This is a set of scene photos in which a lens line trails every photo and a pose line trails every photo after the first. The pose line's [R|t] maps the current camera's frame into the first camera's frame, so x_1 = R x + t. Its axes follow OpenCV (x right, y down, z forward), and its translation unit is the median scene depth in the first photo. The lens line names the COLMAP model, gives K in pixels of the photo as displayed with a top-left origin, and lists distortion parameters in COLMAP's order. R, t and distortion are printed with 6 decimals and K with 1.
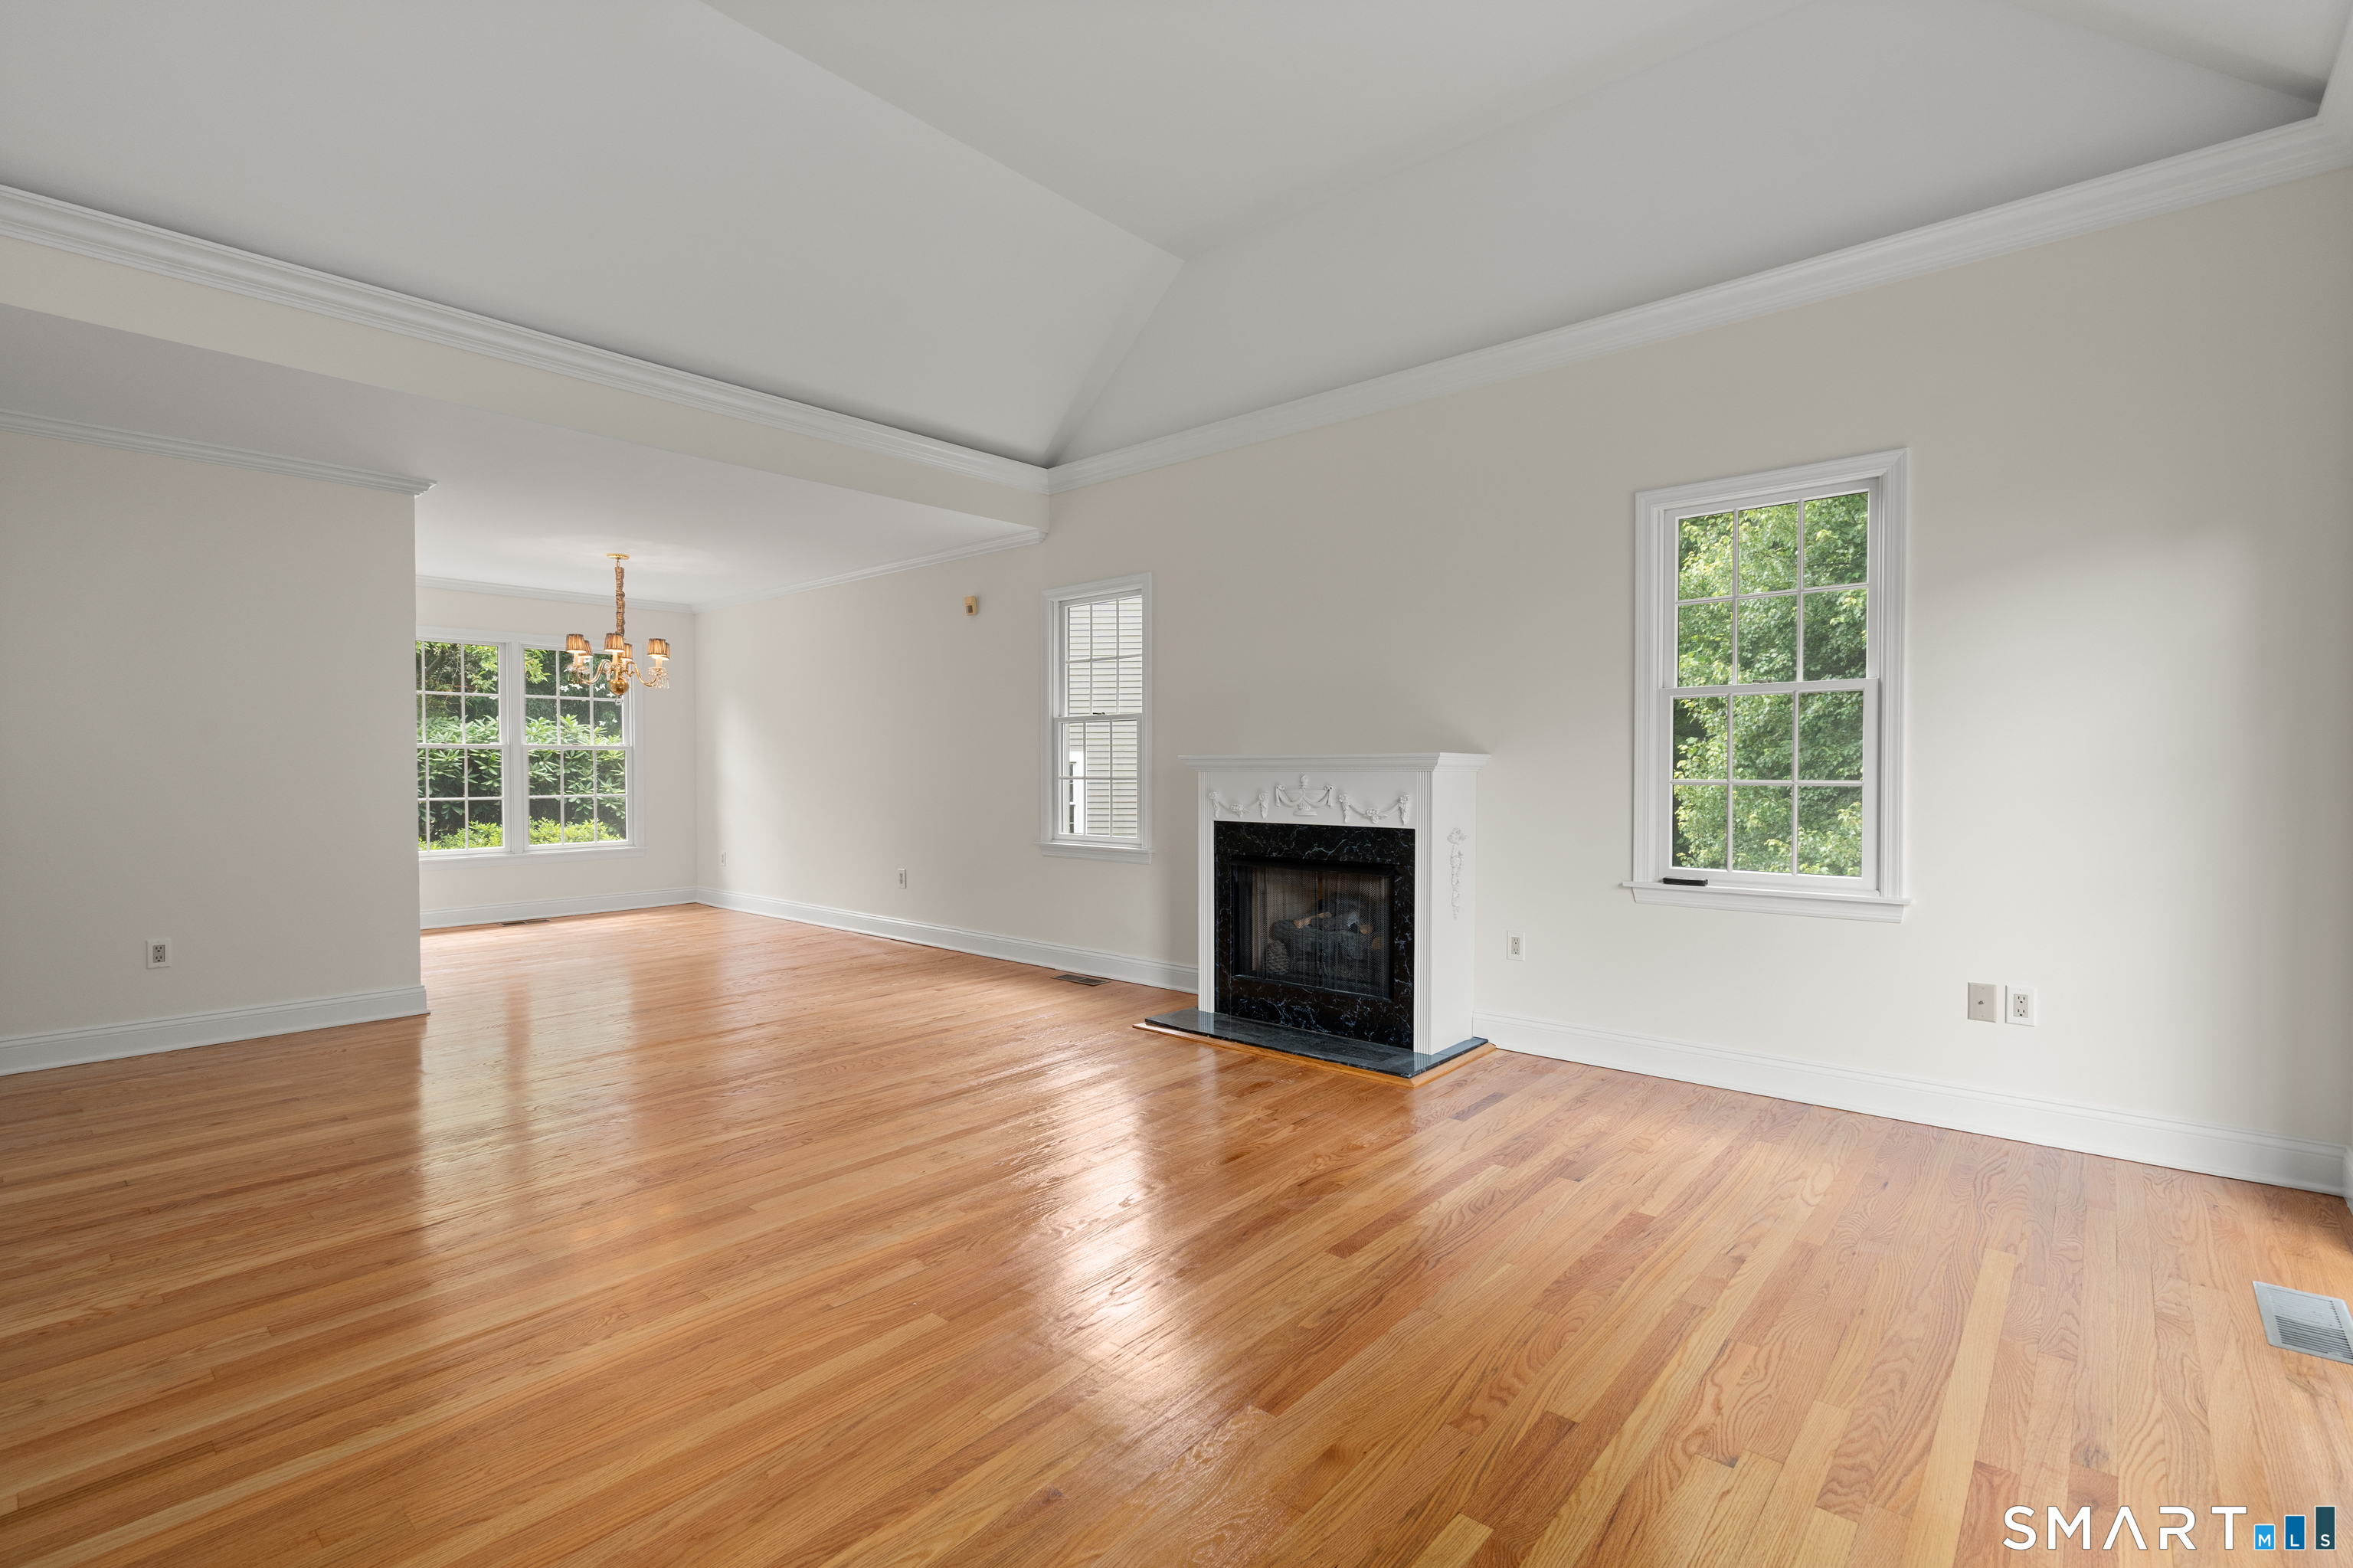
lens RADIAL K [[1080.0, 0, 1176.5], [0, 1080.0, 784.0], [0, 0, 1]] dist [-0.000341, 0.008017]
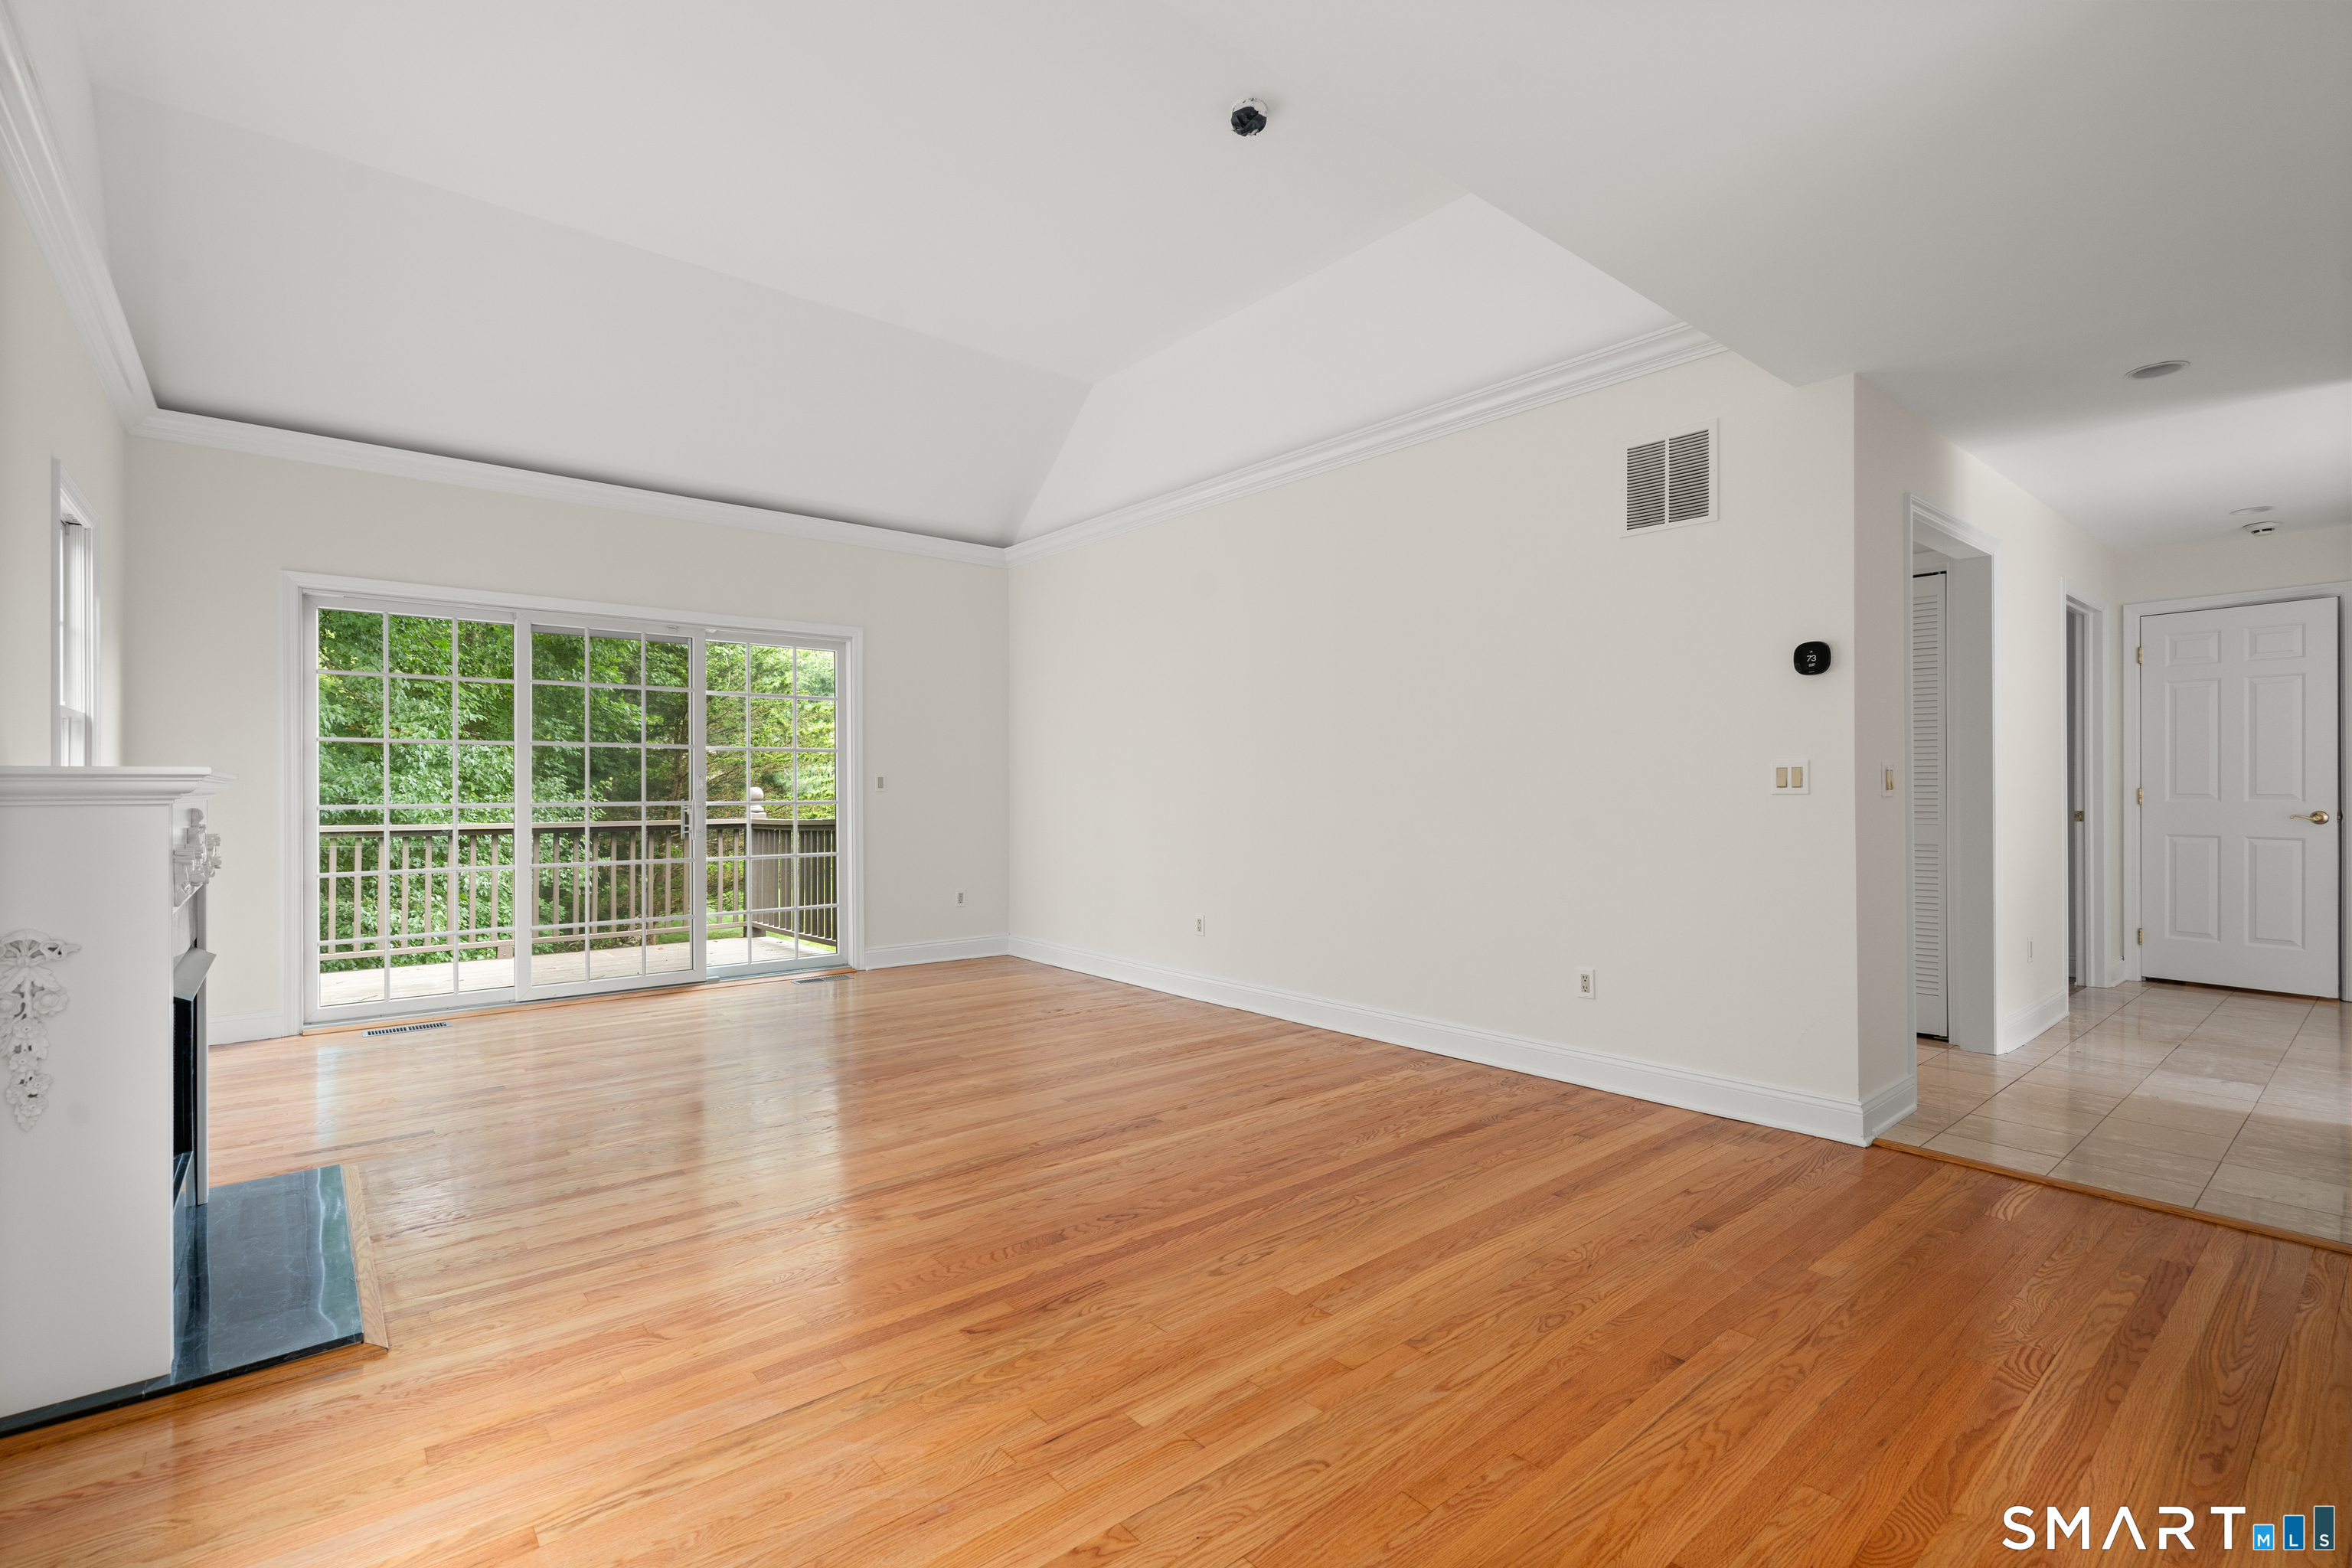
lens RADIAL K [[1044.8, 0, 1170.8], [0, 1044.8, 808.6], [0, 0, 1]] dist [-0.000218, 0.000857]
pose [[-0.988112, 0.003708, 0.153693, -0.533831], [0.009674, 0.999228, 0.038087, -0.029102], [-0.153433, 0.039121, -0.987384, 1.668115]]
